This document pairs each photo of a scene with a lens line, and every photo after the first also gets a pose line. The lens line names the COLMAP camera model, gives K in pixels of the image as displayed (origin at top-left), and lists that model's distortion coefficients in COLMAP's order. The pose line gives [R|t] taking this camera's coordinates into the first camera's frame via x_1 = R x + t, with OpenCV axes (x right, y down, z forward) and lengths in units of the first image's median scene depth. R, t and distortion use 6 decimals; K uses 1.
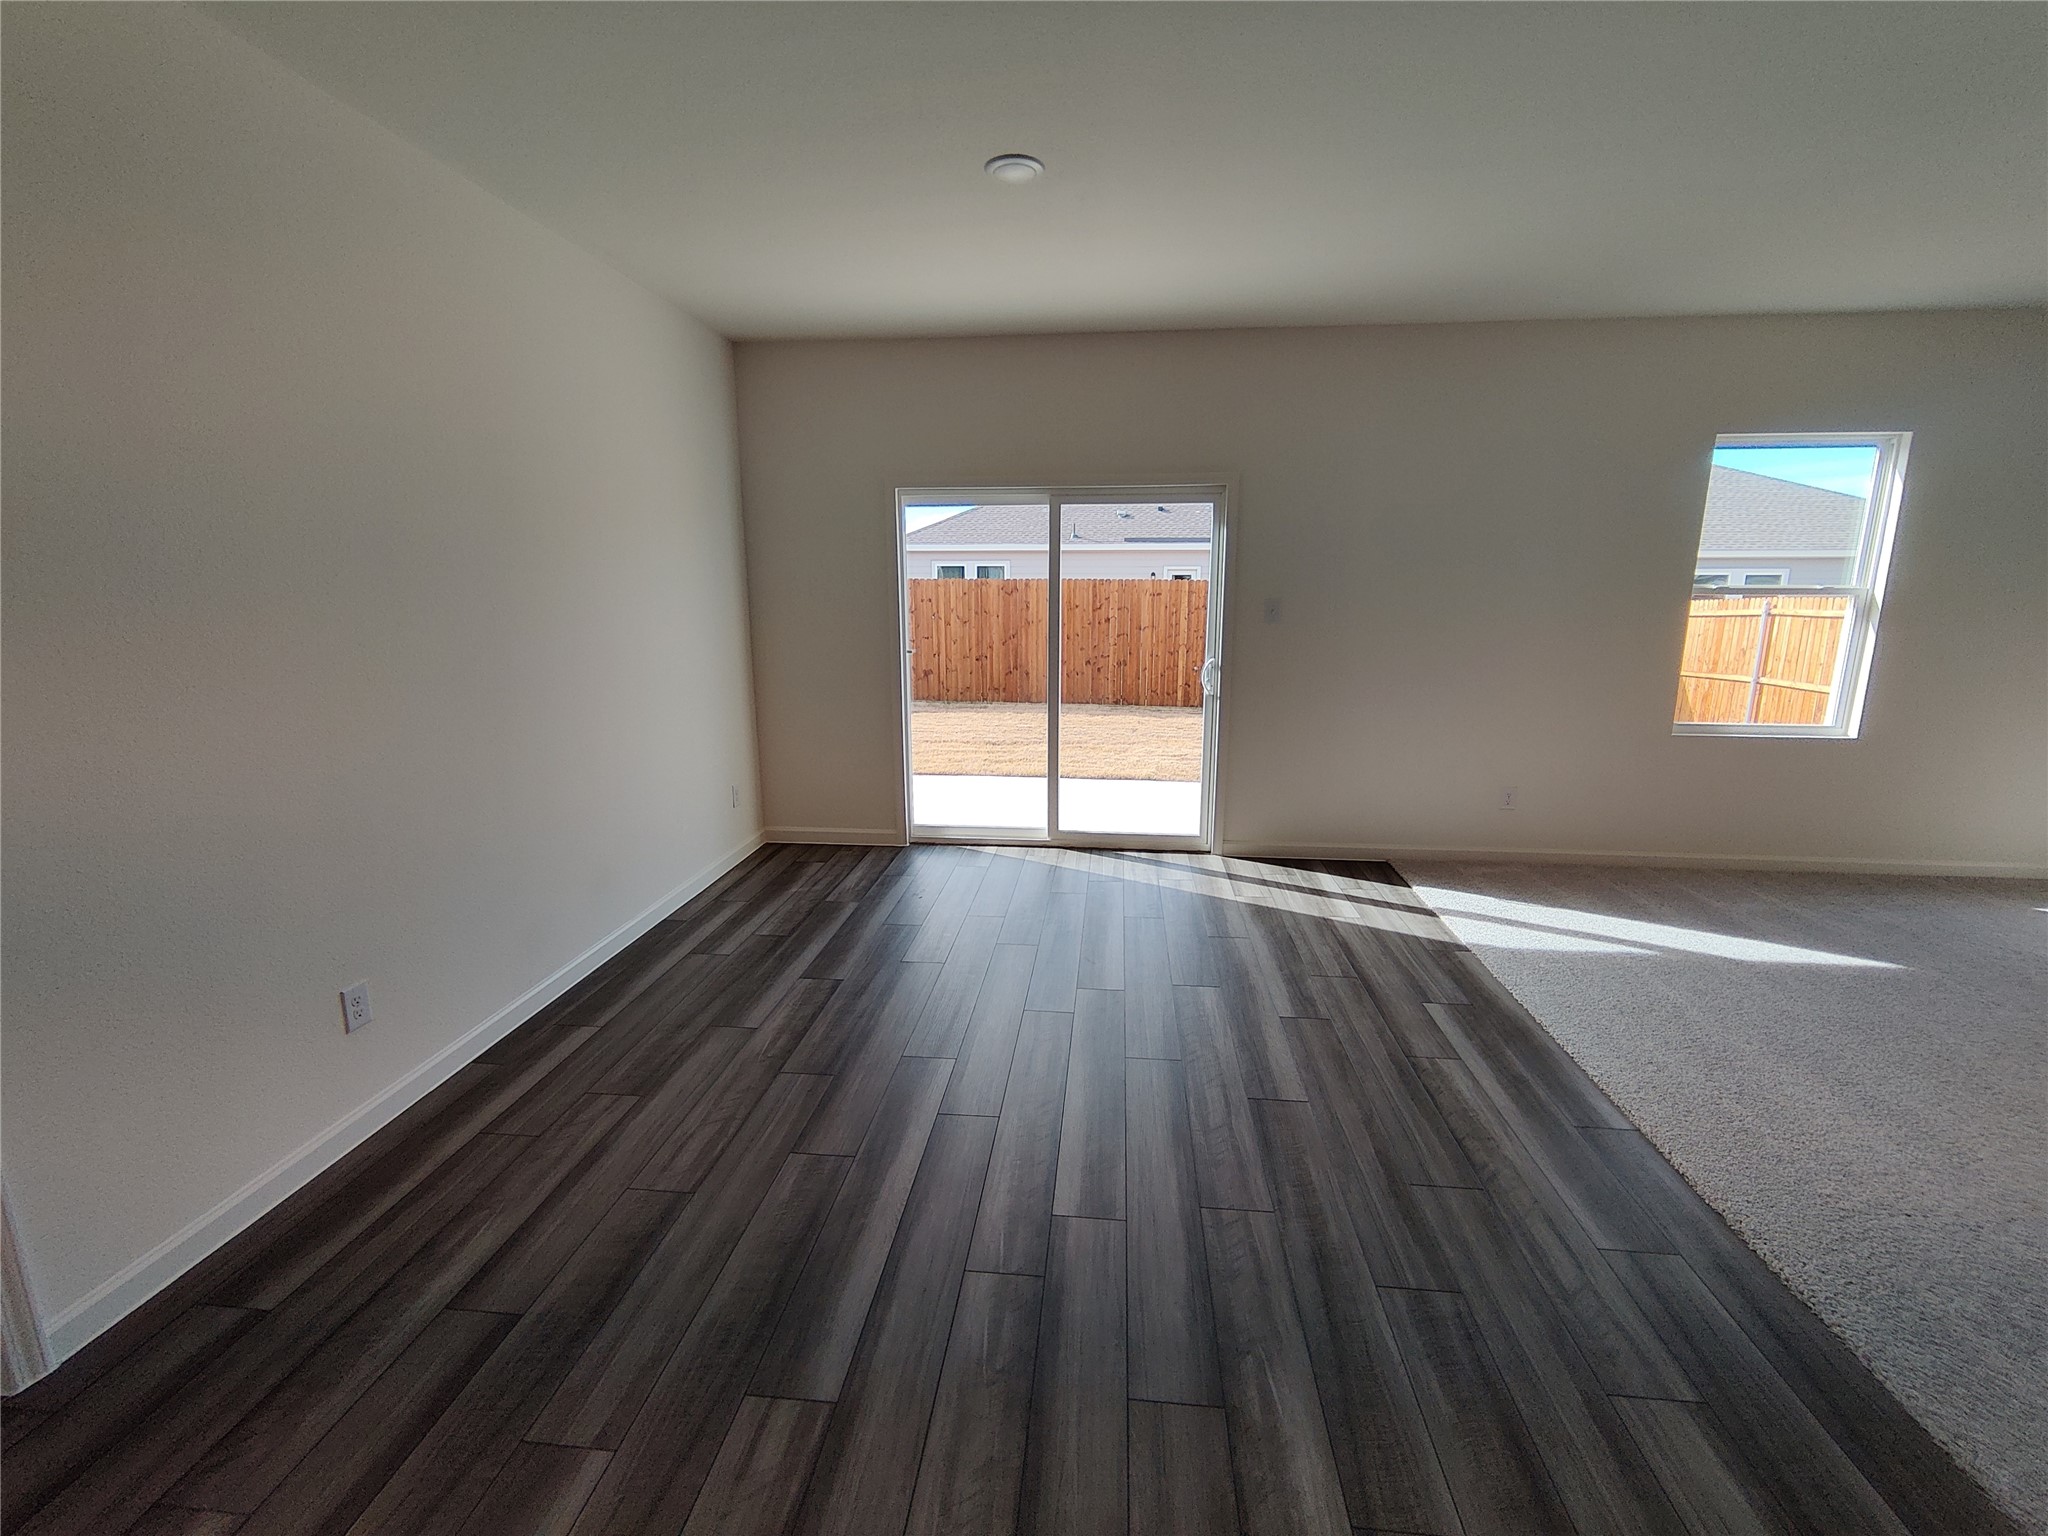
lens RADIAL K [[880.0, 0, 1029.9], [0, 880.0, 762.1], [0, 0, 1]] dist [-0.002213, 0.000688]
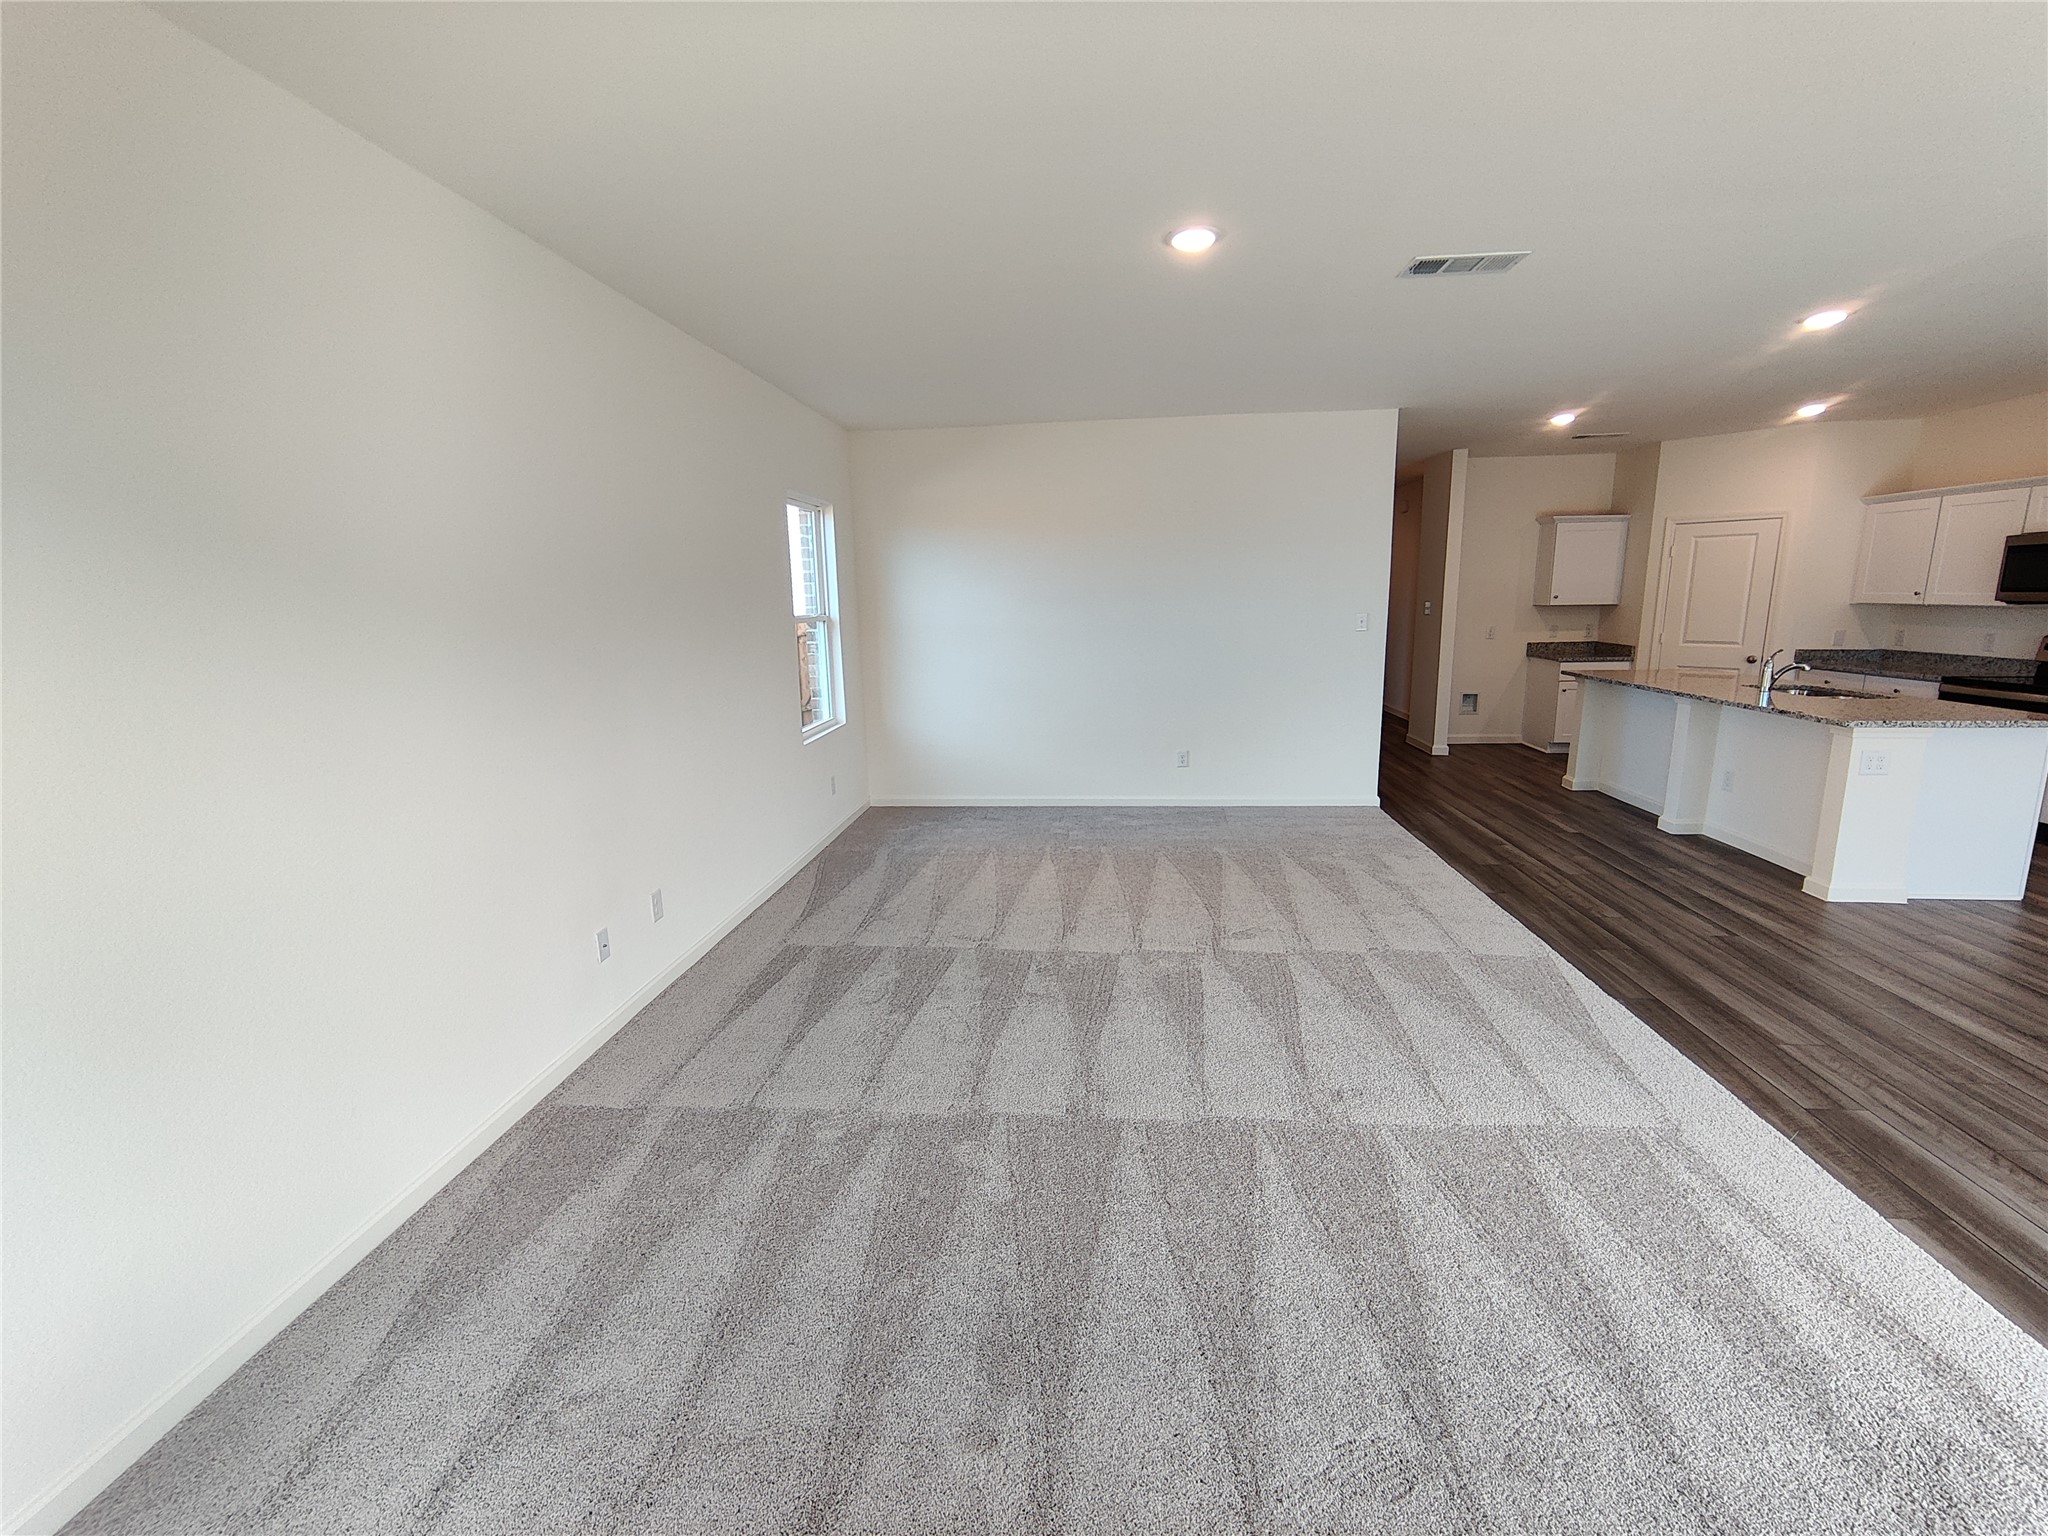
lens RADIAL K [[880.0, 0, 1029.9], [0, 880.0, 762.1], [0, 0, 1]] dist [-0.002213, 0.000688]
pose [[-0.999720, 0.023078, -0.005191, 0.887031], [0.019355, 0.924229, 0.381348, -0.210453], [0.013599, 0.381141, -0.924417, 0.937123]]
